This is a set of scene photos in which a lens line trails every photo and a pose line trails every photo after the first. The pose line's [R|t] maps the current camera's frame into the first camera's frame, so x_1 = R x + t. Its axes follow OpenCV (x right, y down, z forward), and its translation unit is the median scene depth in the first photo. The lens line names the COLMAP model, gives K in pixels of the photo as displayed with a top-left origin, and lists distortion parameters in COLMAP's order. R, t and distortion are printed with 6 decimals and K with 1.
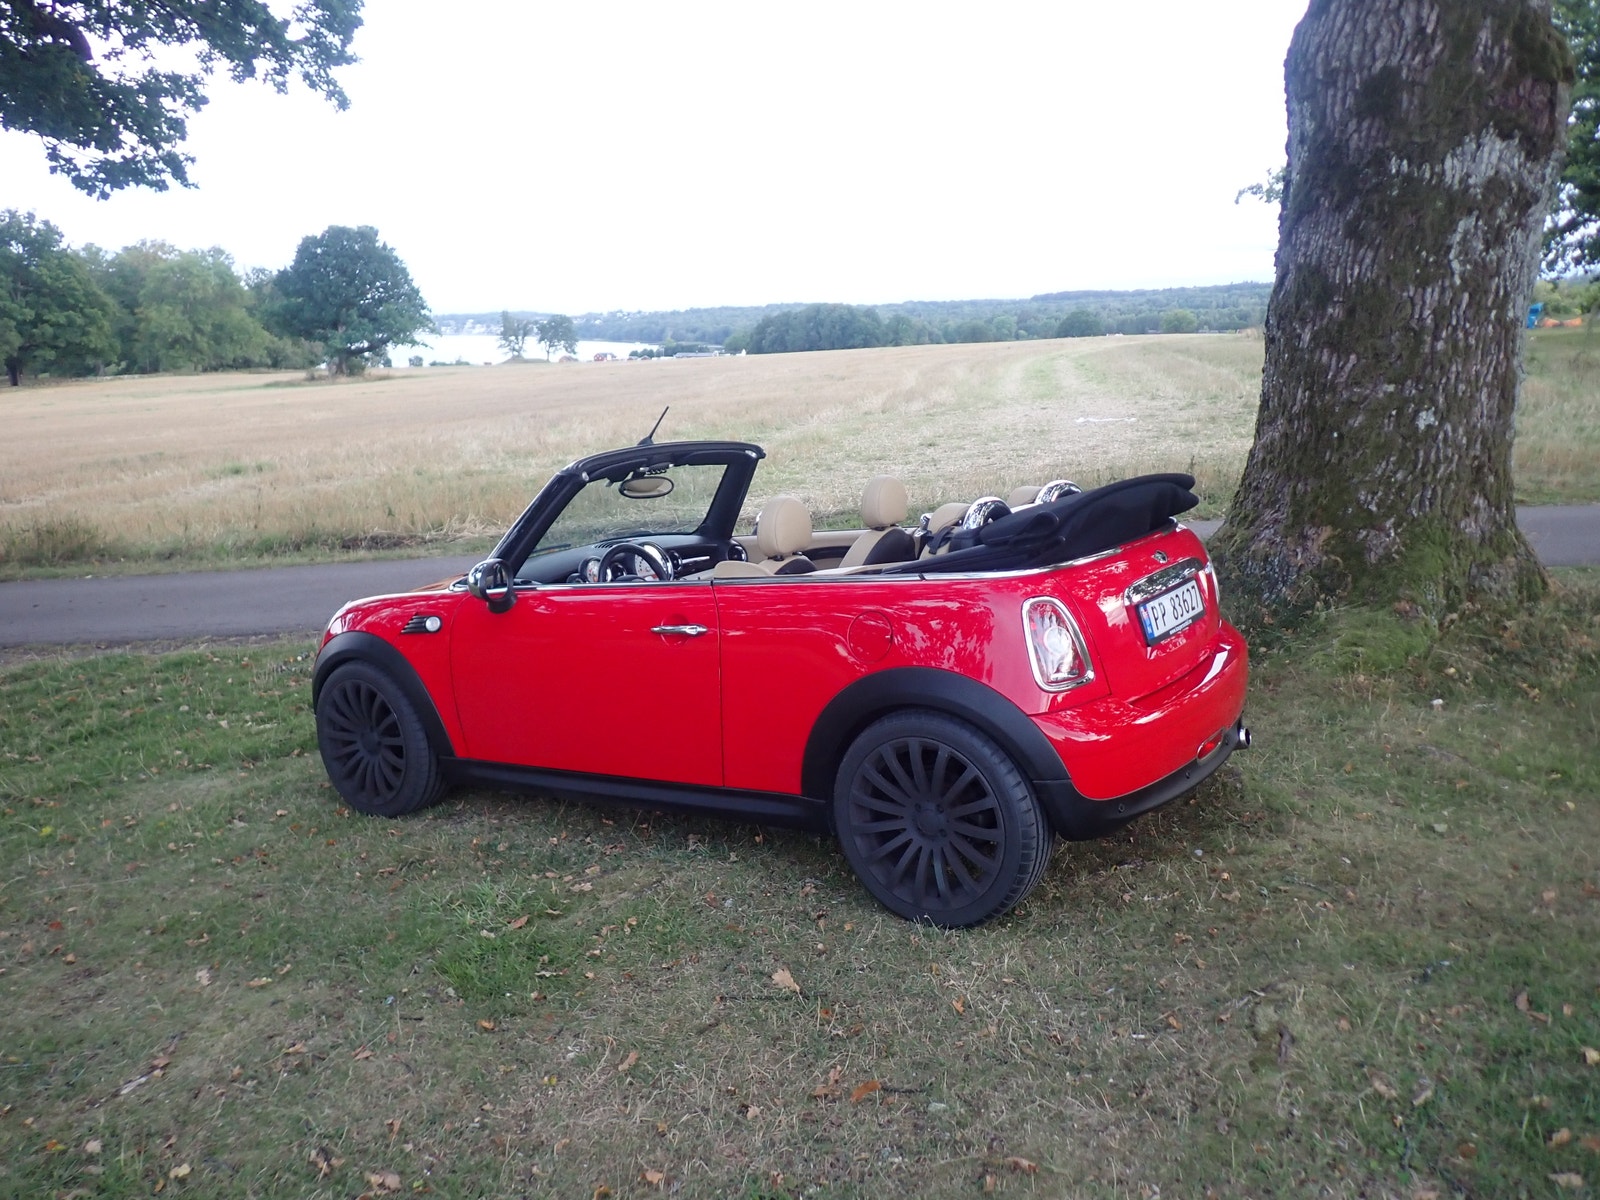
lens RADIAL K [[1310.7, 0, 804.5], [0, 1310.7, 601.9], [0, 0, 1]] dist [0.006803, -0.013677]
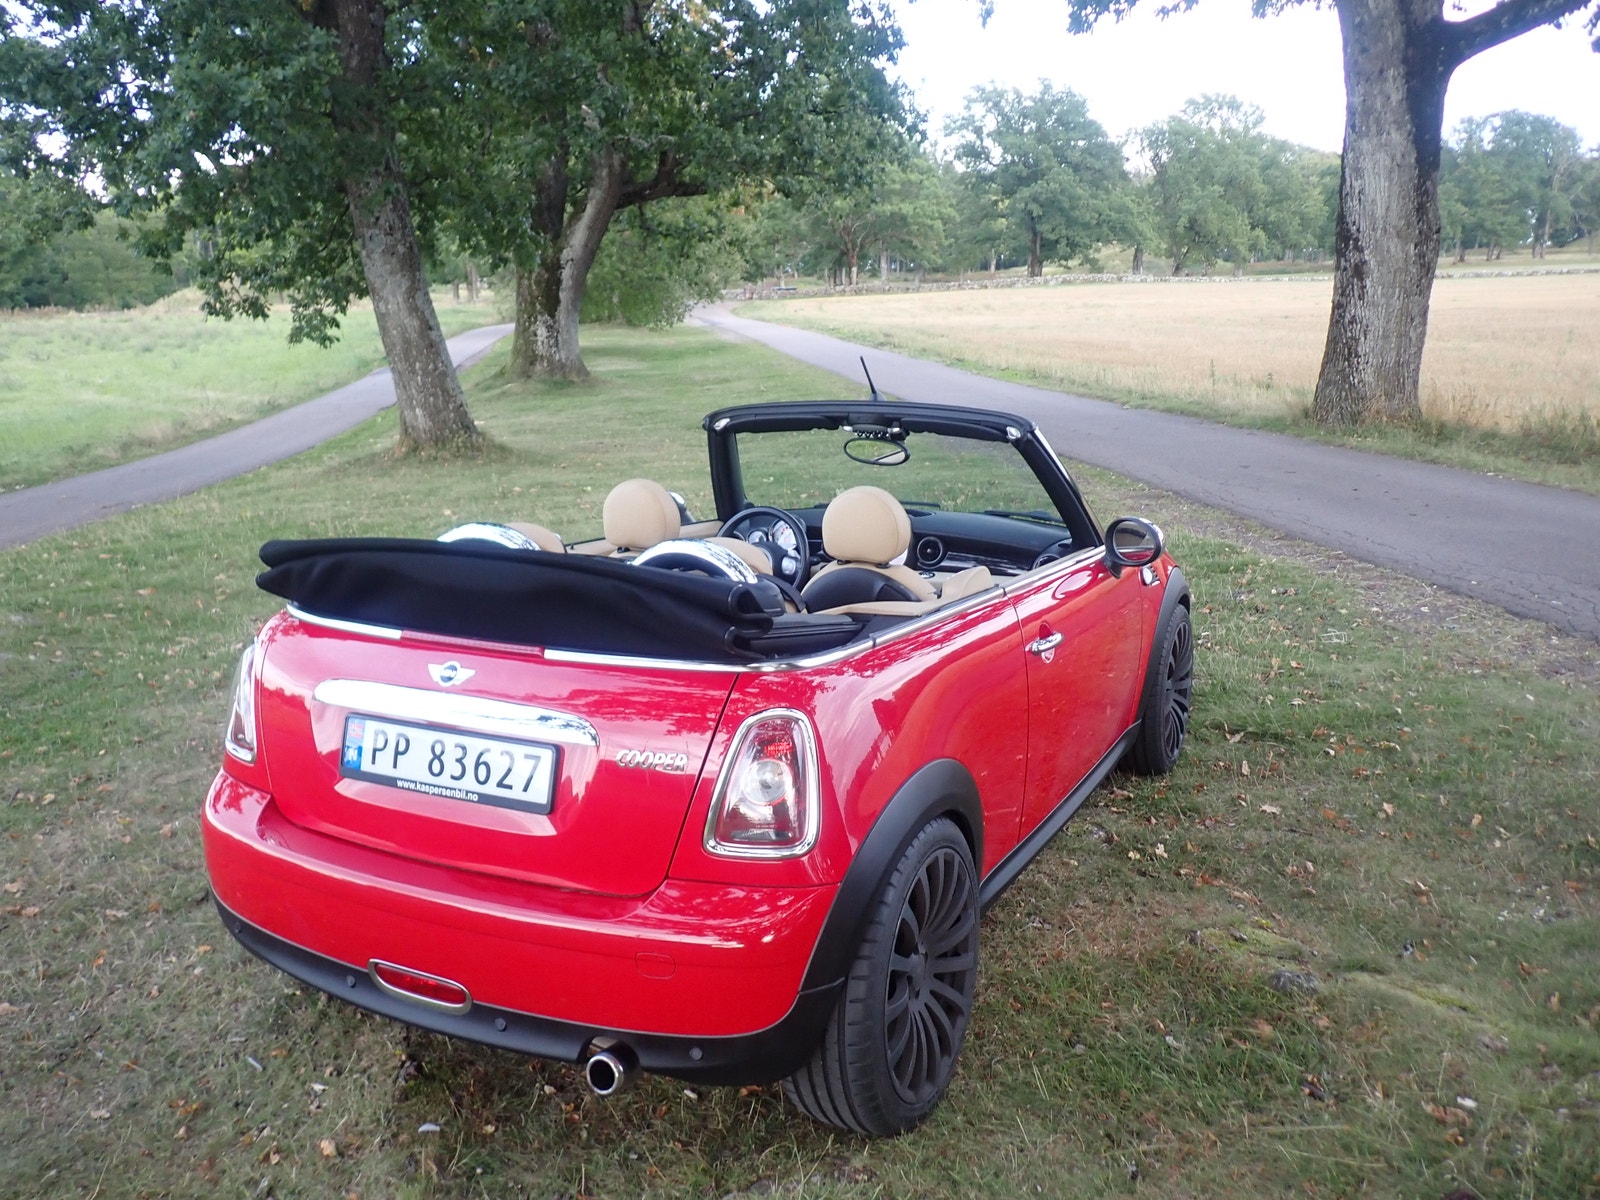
lens RADIAL K [[1309.6, 0, 805.8], [0, 1309.6, 599.5], [0, 0, 1]] dist [0.009775, -0.016400]
pose [[0.126924, 0.267373, -0.955197, 0.563341], [-0.155954, 0.956388, 0.246984, -0.159885], [0.979576, 0.117619, 0.163086, 0.676794]]
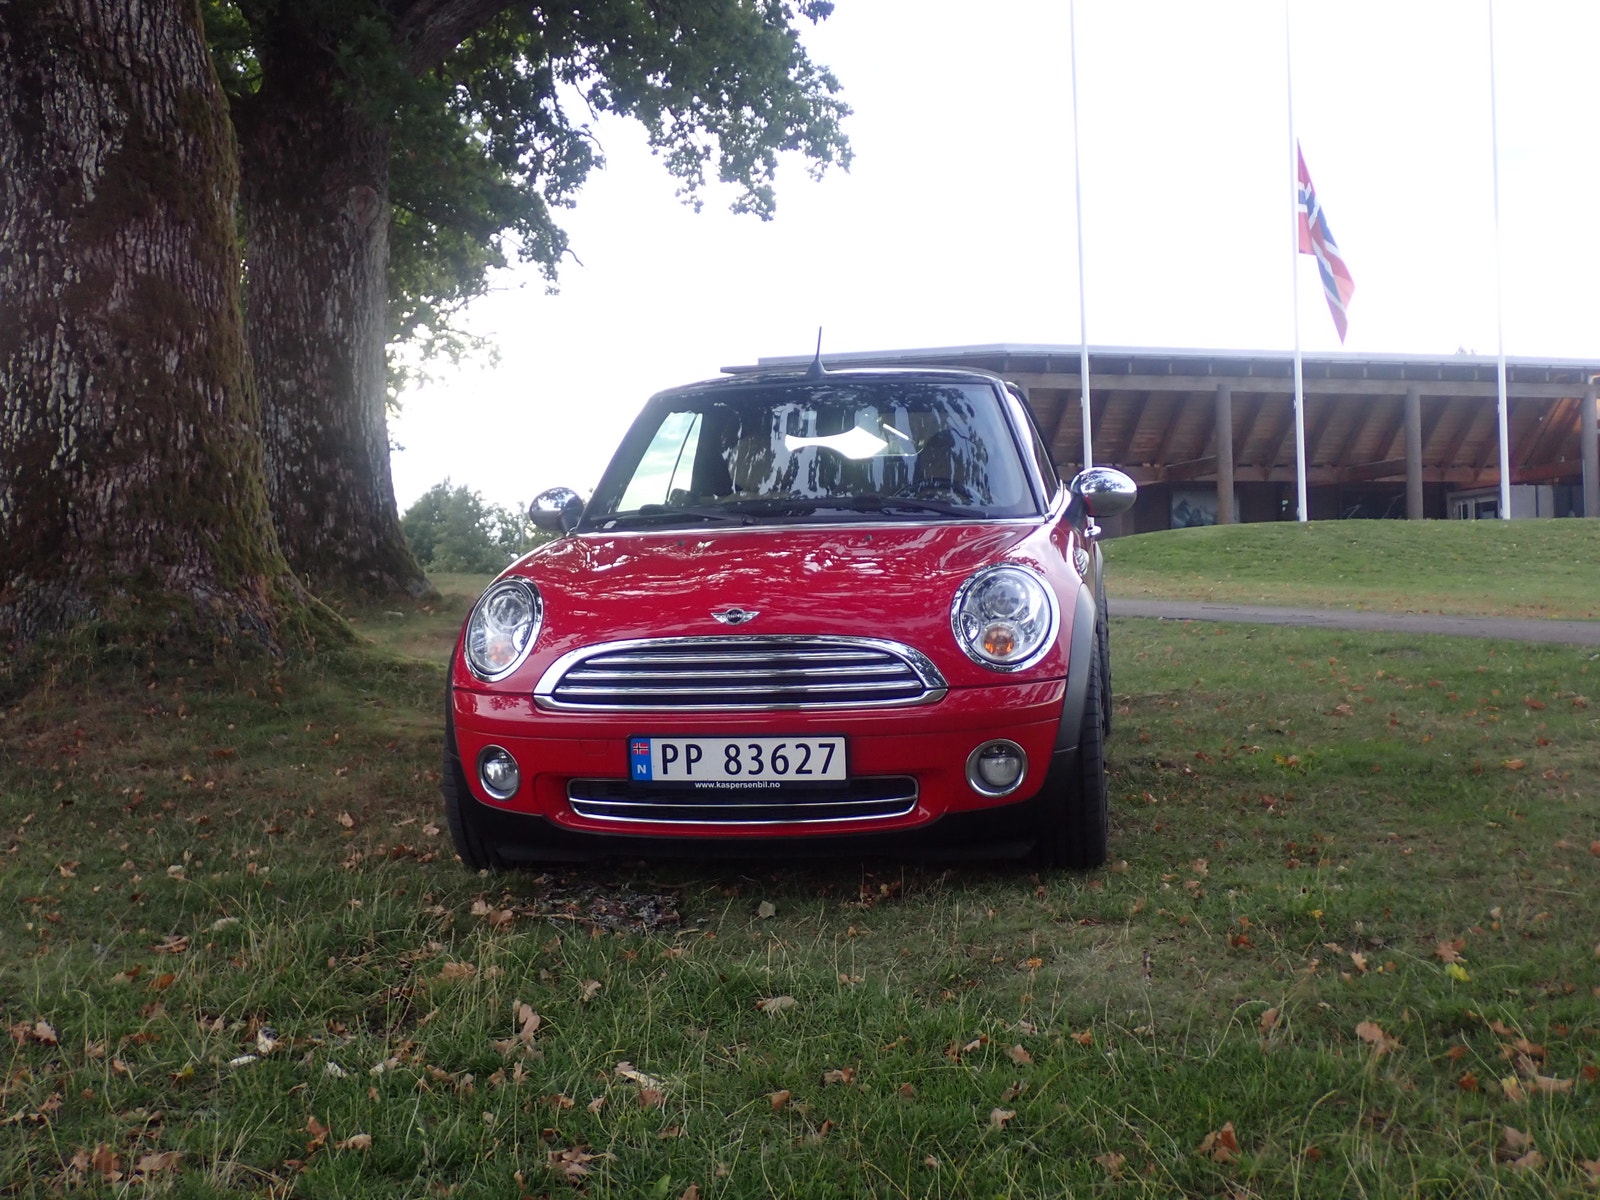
lens RADIAL K [[1888.6, 0, 808.0], [0, 1888.6, 604.4], [0, 0, 1]] dist [0.033166, -0.081301]
pose [[-0.419210, 0.026688, 0.907497, -0.924706], [0.204326, 0.976698, 0.065664, -0.047179], [-0.884598, 0.212952, -0.414895, 1.219228]]
